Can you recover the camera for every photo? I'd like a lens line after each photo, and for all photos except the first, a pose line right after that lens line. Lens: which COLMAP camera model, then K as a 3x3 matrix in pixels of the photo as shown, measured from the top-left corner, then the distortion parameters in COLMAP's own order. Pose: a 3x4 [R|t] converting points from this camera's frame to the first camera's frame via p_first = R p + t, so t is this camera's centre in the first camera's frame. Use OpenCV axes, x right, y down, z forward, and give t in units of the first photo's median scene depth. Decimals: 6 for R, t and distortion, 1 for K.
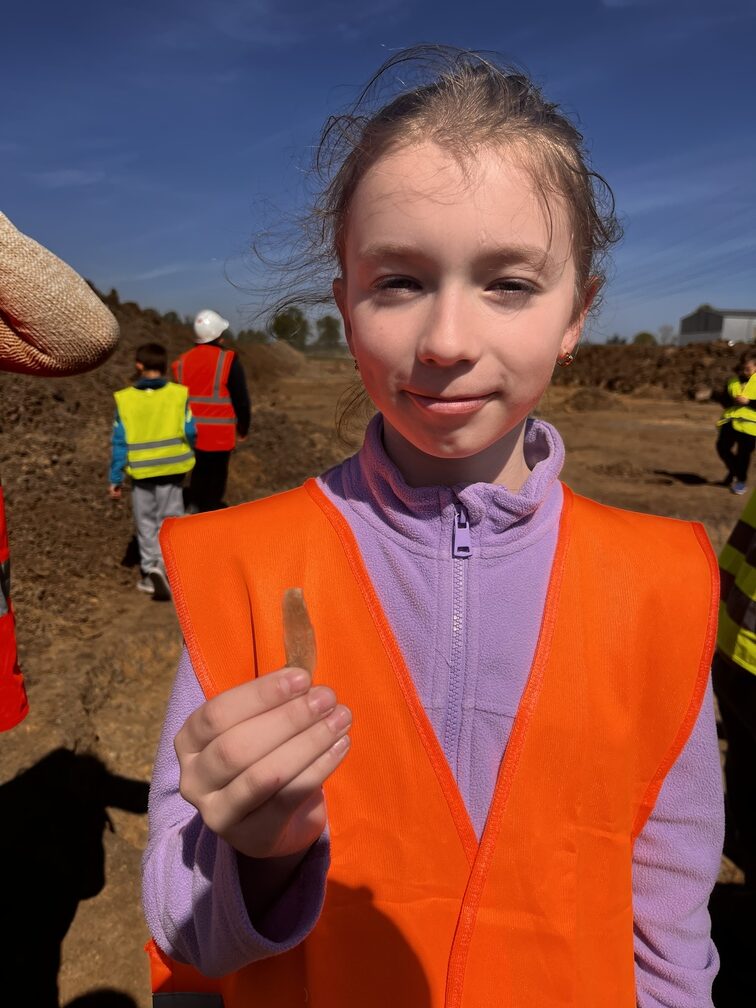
lens RADIAL K [[763.7, 0, 378.8], [0, 763.7, 504.2], [0, 0, 1]] dist [0.002008, -0.020057]
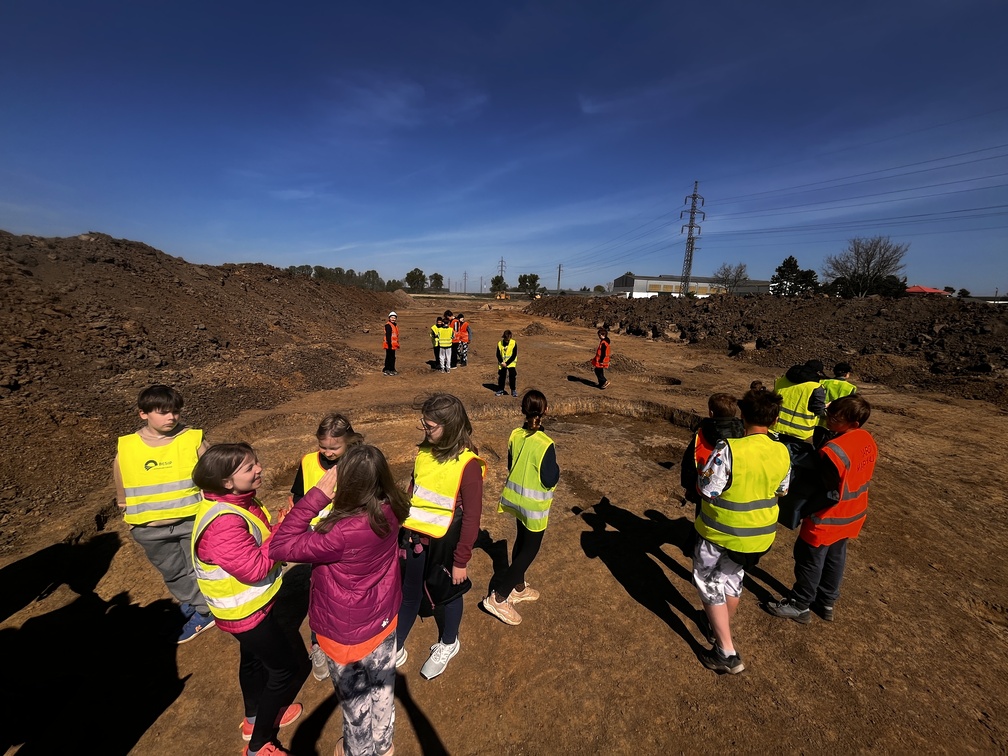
lens RADIAL K [[411.0, 0, 503.1], [0, 411.0, 371.2], [0, 0, 1]] dist [-0.000771, 0.000067]
pose [[0.997616, -0.001758, 0.068986, 1.522486], [0.001819, 0.999998, -0.000822, -0.347036], [-0.068985, 0.000945, 0.997617, -0.713424]]
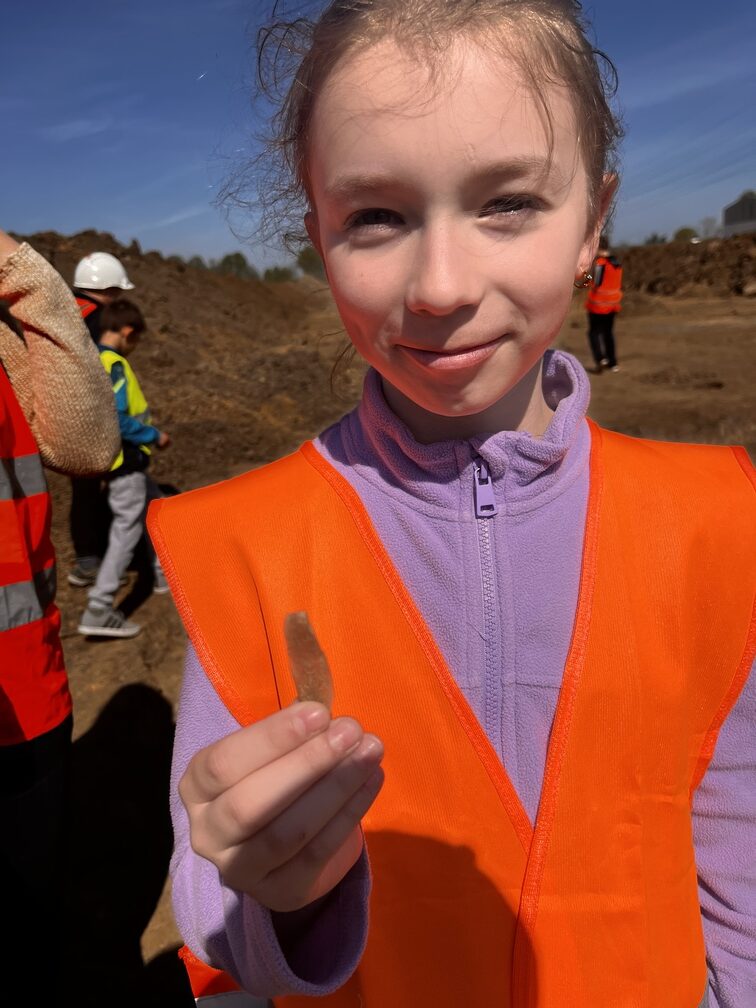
lens RADIAL K [[763.7, 0, 375.9], [0, 763.7, 507.1], [0, 0, 1]] dist [0.002008, -0.020057]
pose [[0.994269, -0.082965, -0.067419, 0.039429], [0.088957, 0.991836, 0.091363, -0.034777], [0.059289, -0.096837, 0.993533, 0.092250]]
